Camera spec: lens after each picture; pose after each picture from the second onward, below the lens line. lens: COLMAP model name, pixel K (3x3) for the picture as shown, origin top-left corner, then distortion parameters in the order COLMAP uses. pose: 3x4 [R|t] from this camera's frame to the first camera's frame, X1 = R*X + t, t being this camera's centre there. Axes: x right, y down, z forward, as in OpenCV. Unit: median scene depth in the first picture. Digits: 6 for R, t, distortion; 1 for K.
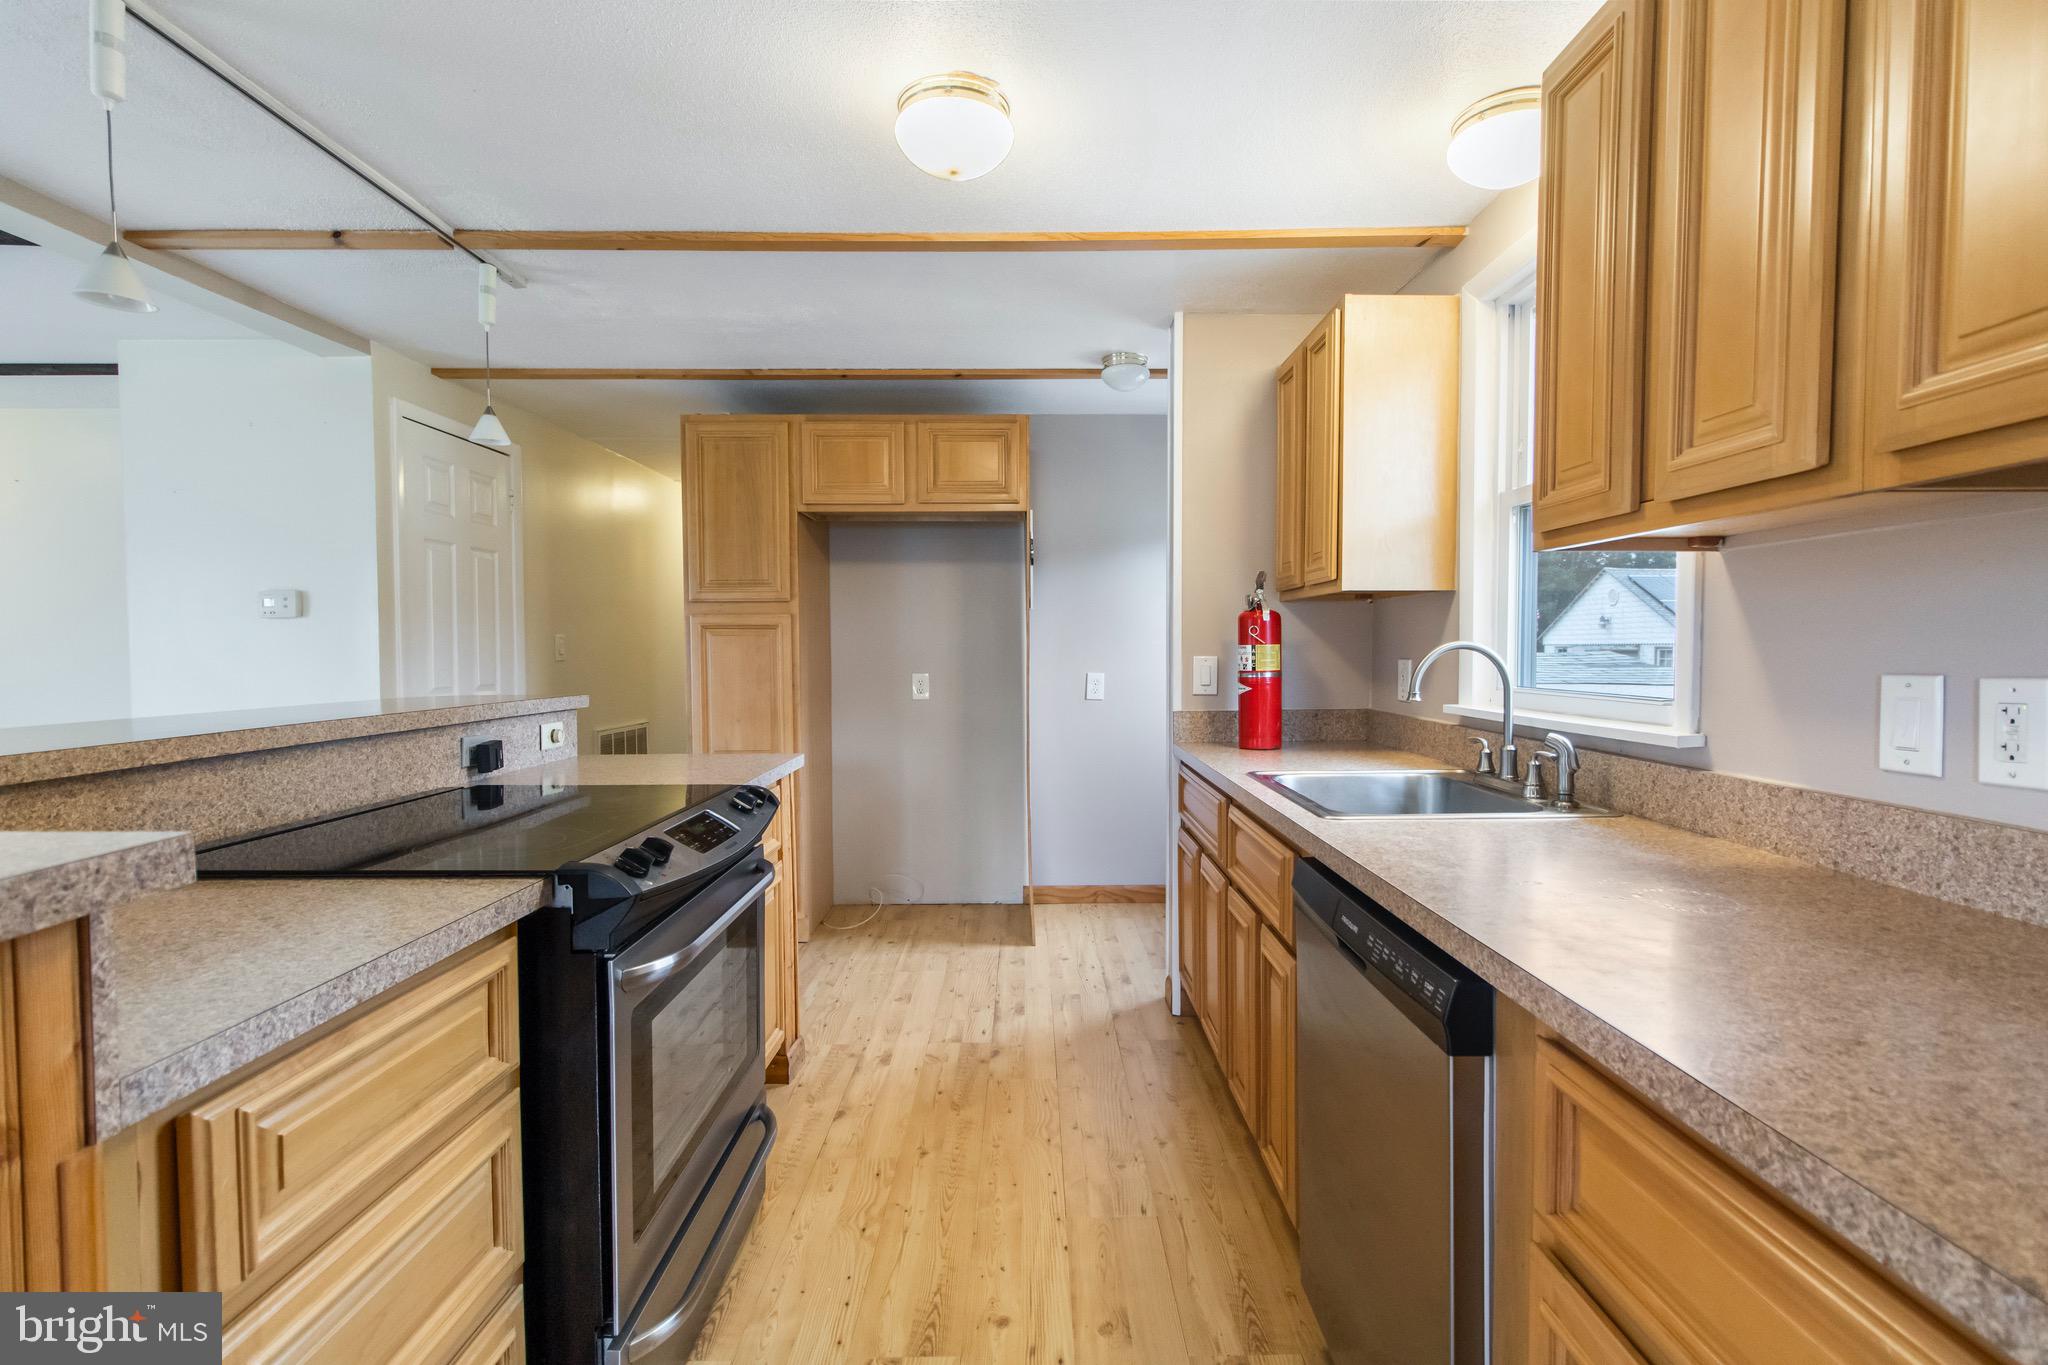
lens RADIAL K [[949.7, 0, 1041.8], [0, 949.7, 684.0], [0, 0, 1]] dist [0.009872, 0.000472]
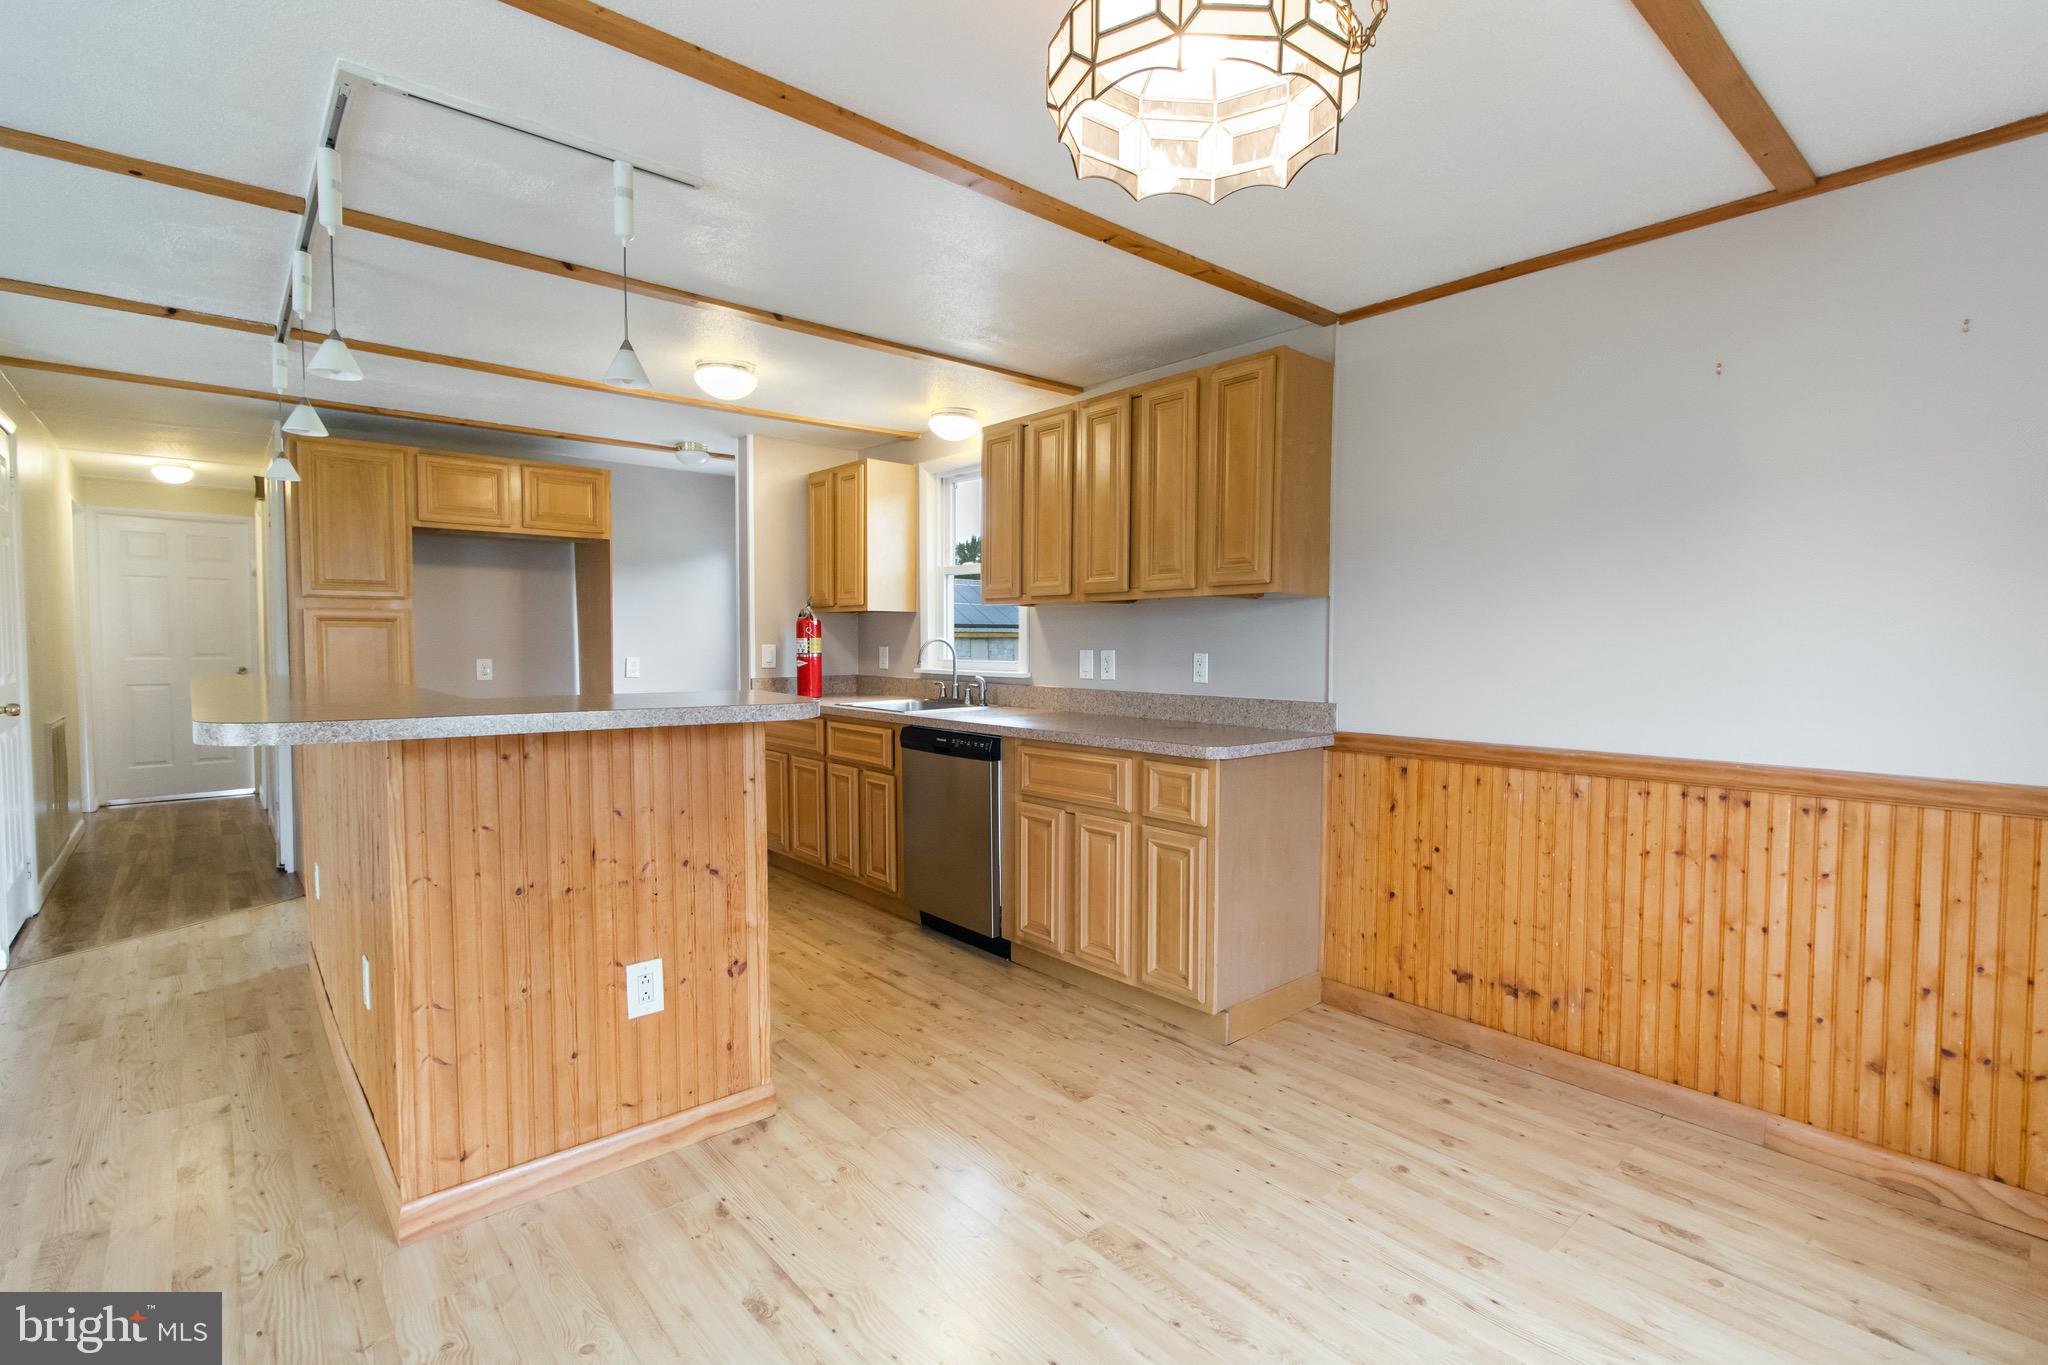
lens RADIAL K [[949.7, 0, 1039.3], [0, 949.7, 684.9], [0, 0, 1]] dist [0.009872, 0.000472]
pose [[0.763892, -0.026015, 0.644820, -0.606867], [0.018959, 0.999661, 0.017871, 0.022660], [-0.645066, -0.001426, 0.764126, -0.637644]]
